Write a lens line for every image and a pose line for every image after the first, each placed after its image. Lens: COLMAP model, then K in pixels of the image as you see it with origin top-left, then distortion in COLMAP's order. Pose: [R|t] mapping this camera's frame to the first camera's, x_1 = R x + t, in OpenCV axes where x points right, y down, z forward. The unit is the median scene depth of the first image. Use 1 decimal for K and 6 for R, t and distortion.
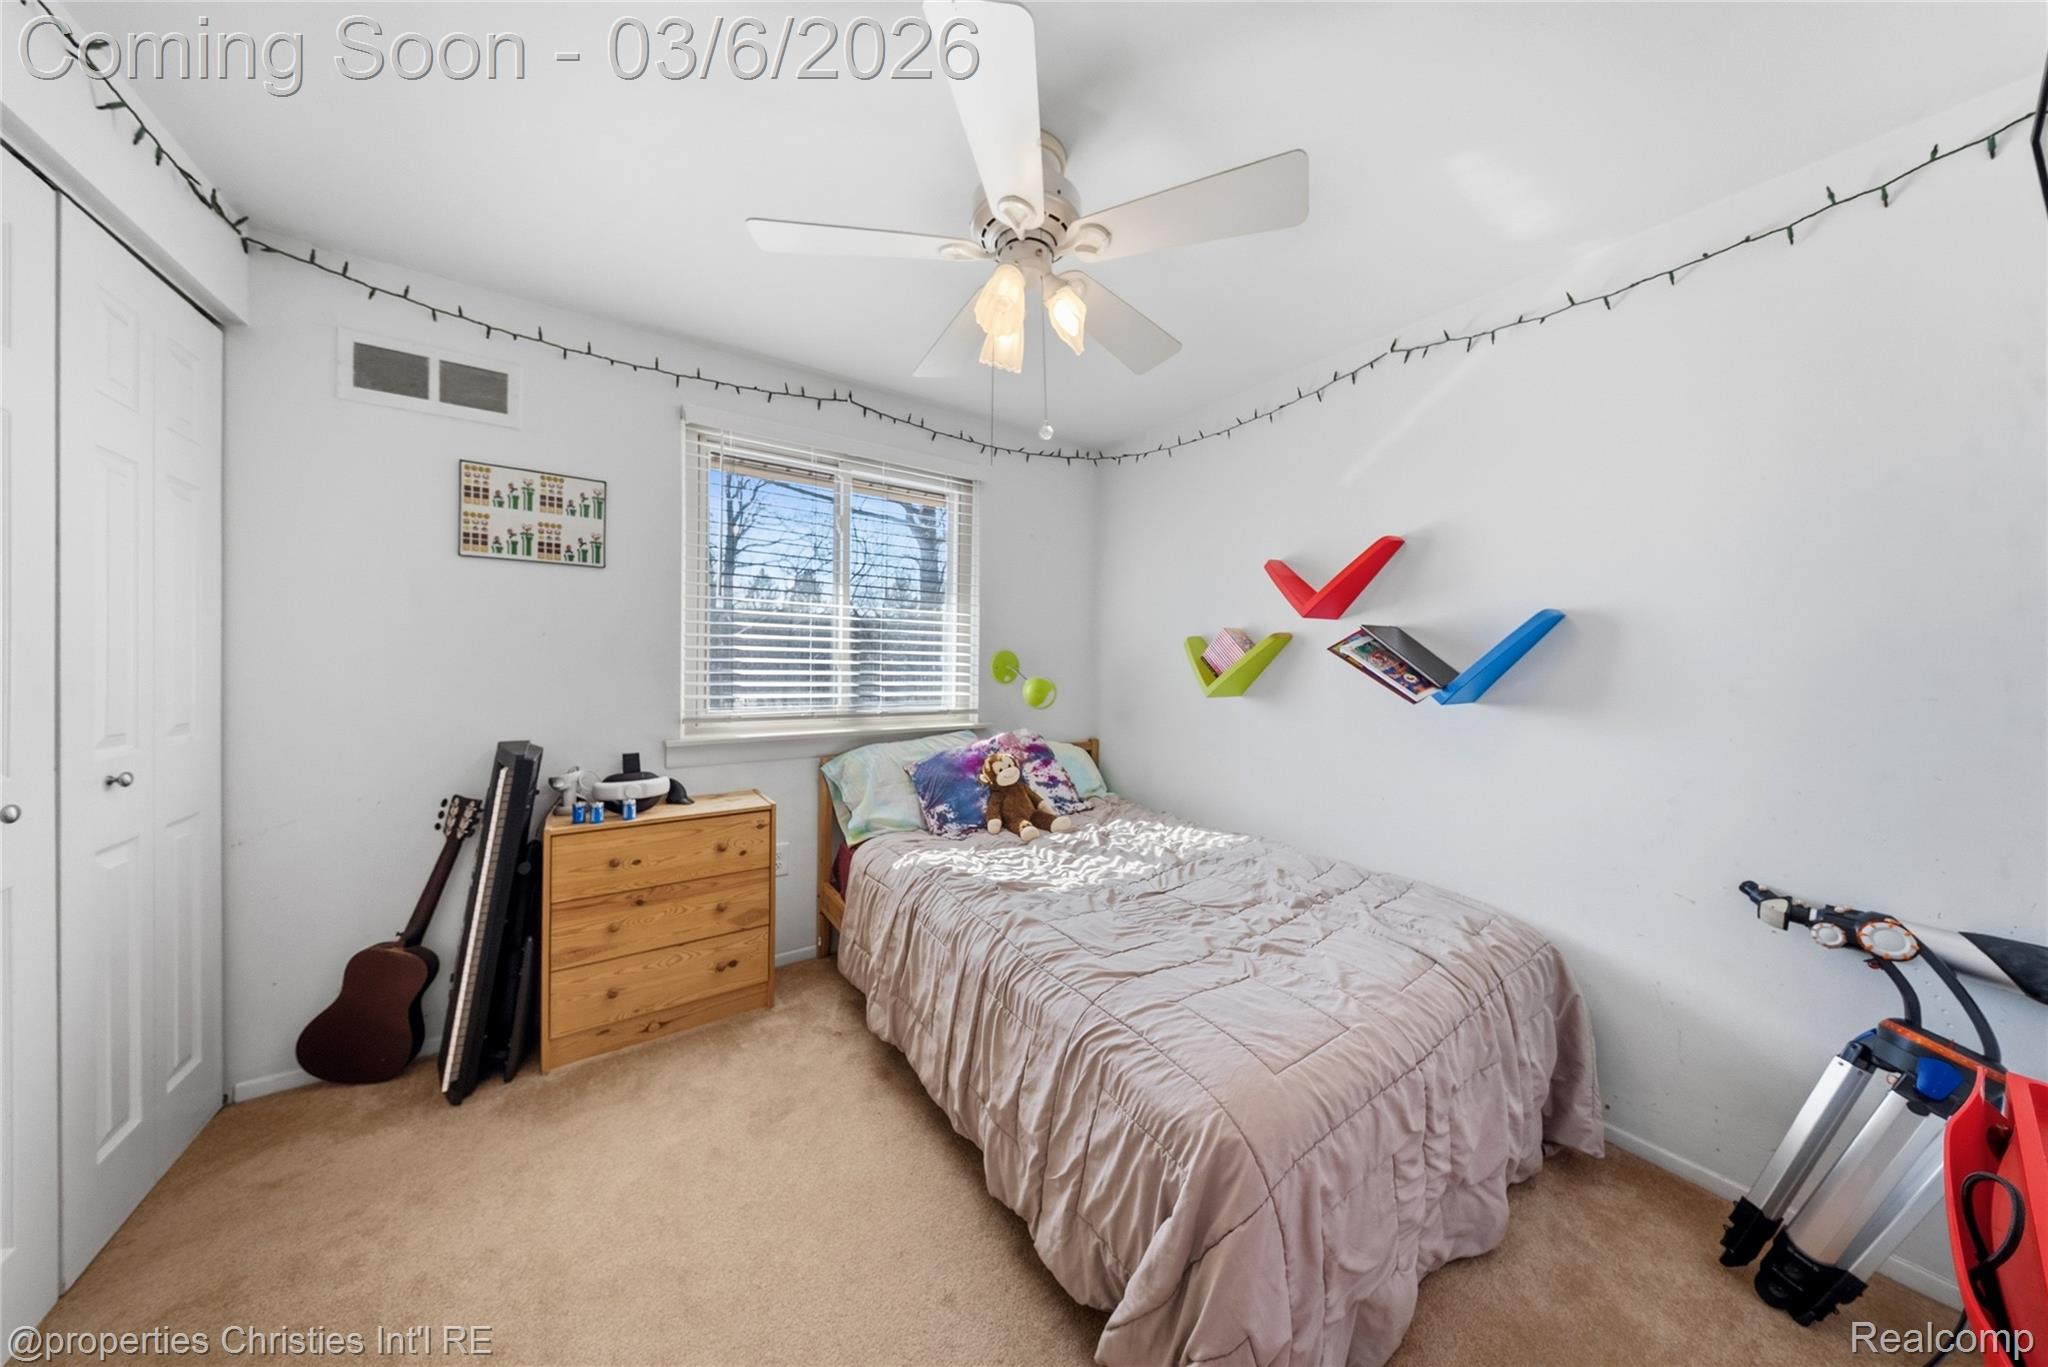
lens RADIAL K [[626.7, 0, 1030.4], [0, 626.7, 665.6], [0, 0, 1]] dist [0.000151, -0.000046]
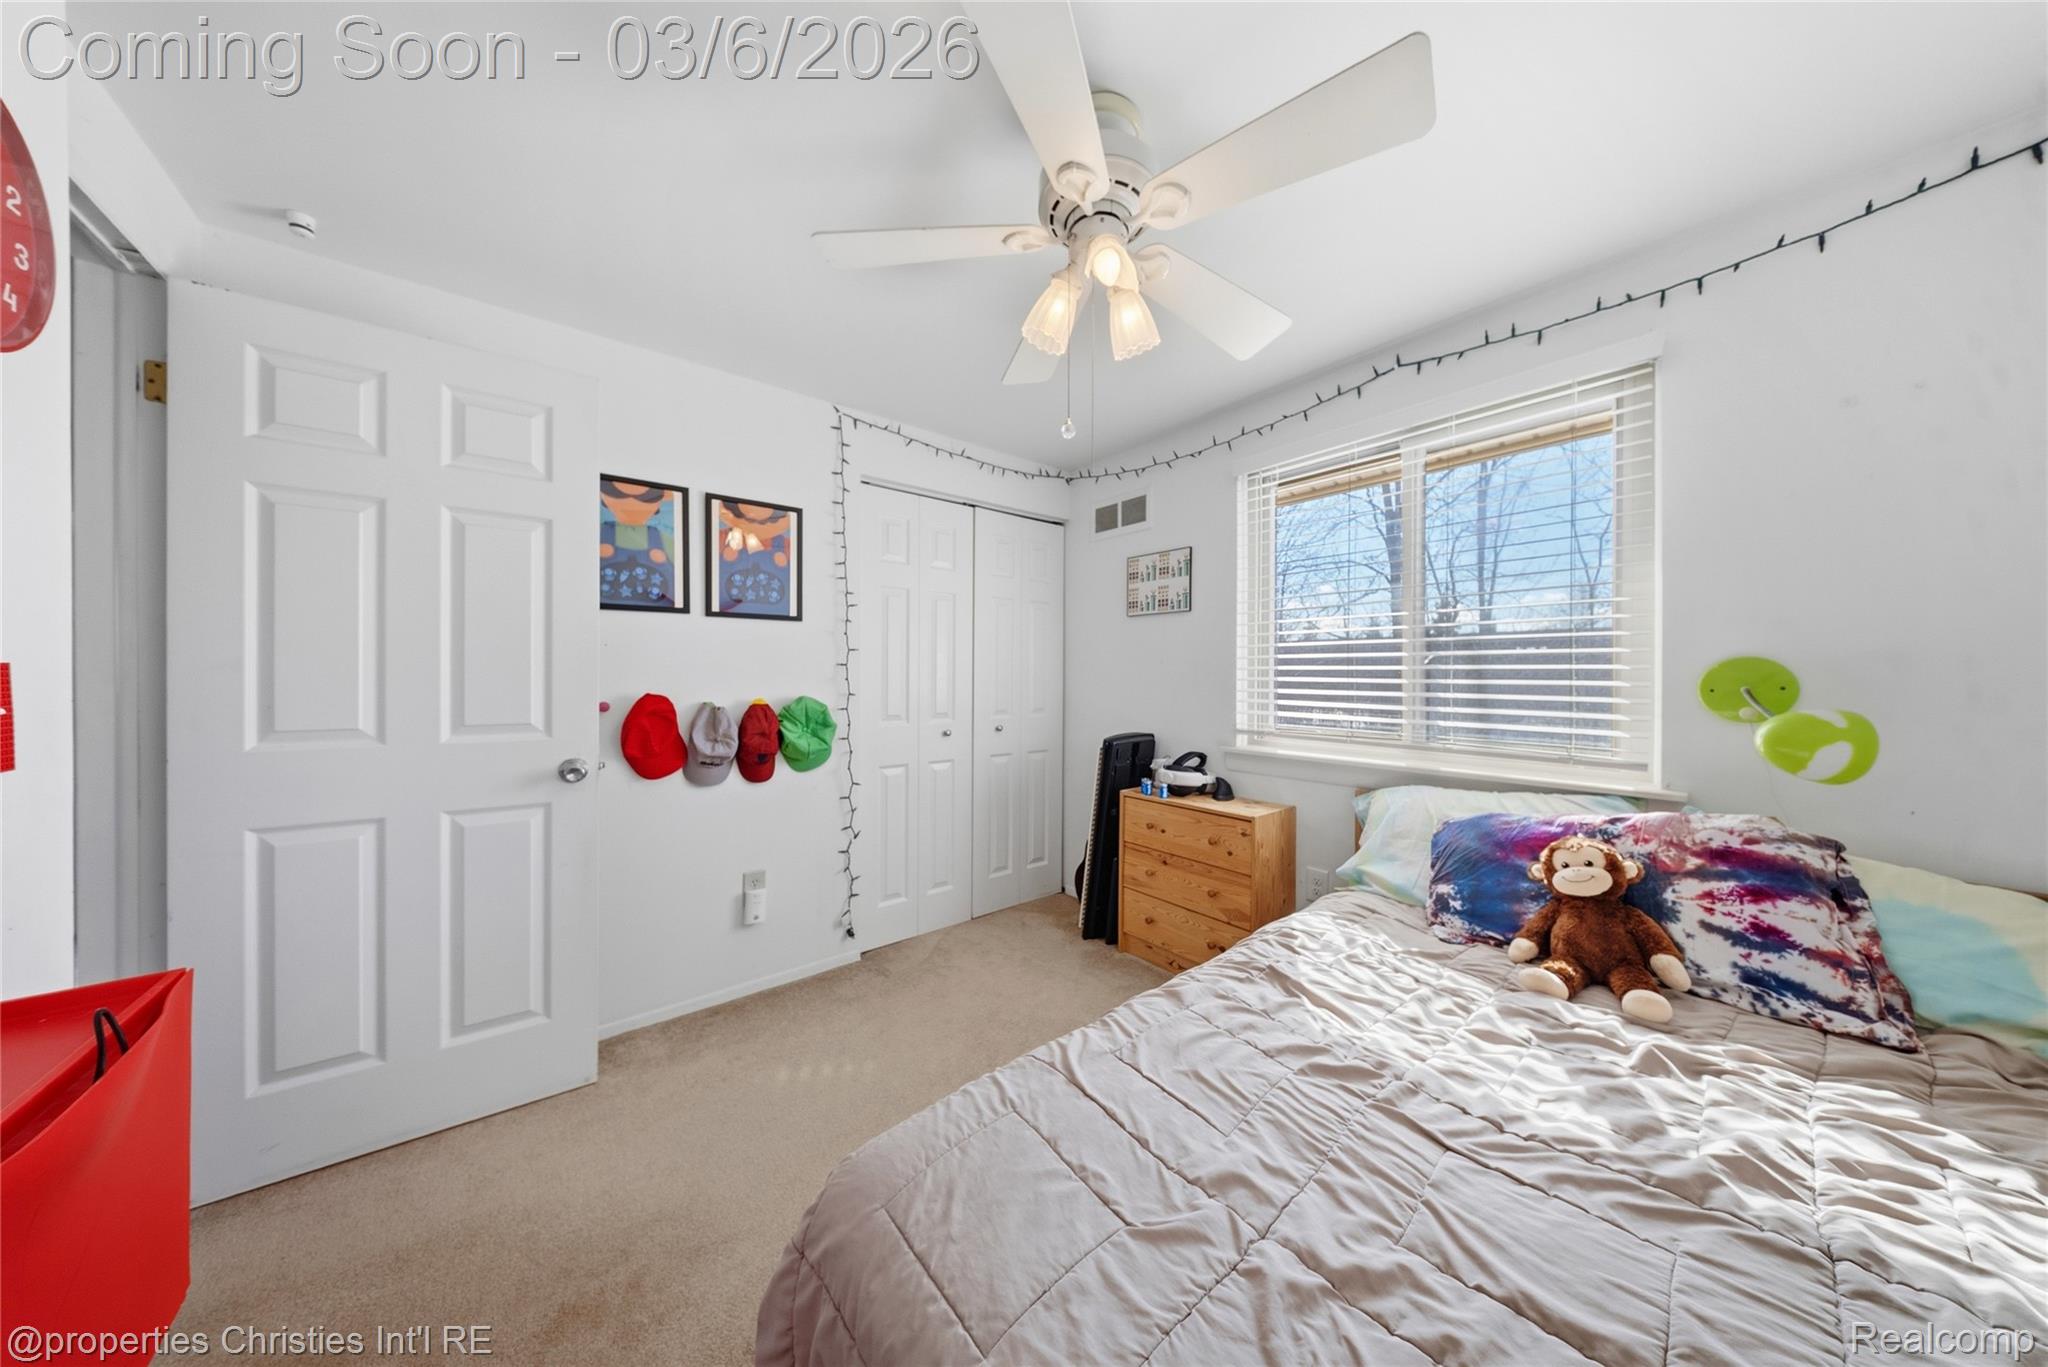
lens RADIAL K [[600.8, 0, 1024.0], [0, 600.8, 683.5], [0, 0, 1]] dist [-0.000453, -0.000082]
pose [[0.078397, -0.002279, -0.996920, 0.577983], [-0.008989, 0.999955, -0.002993, 0.005035], [0.996882, 0.009196, 0.078373, 0.560446]]
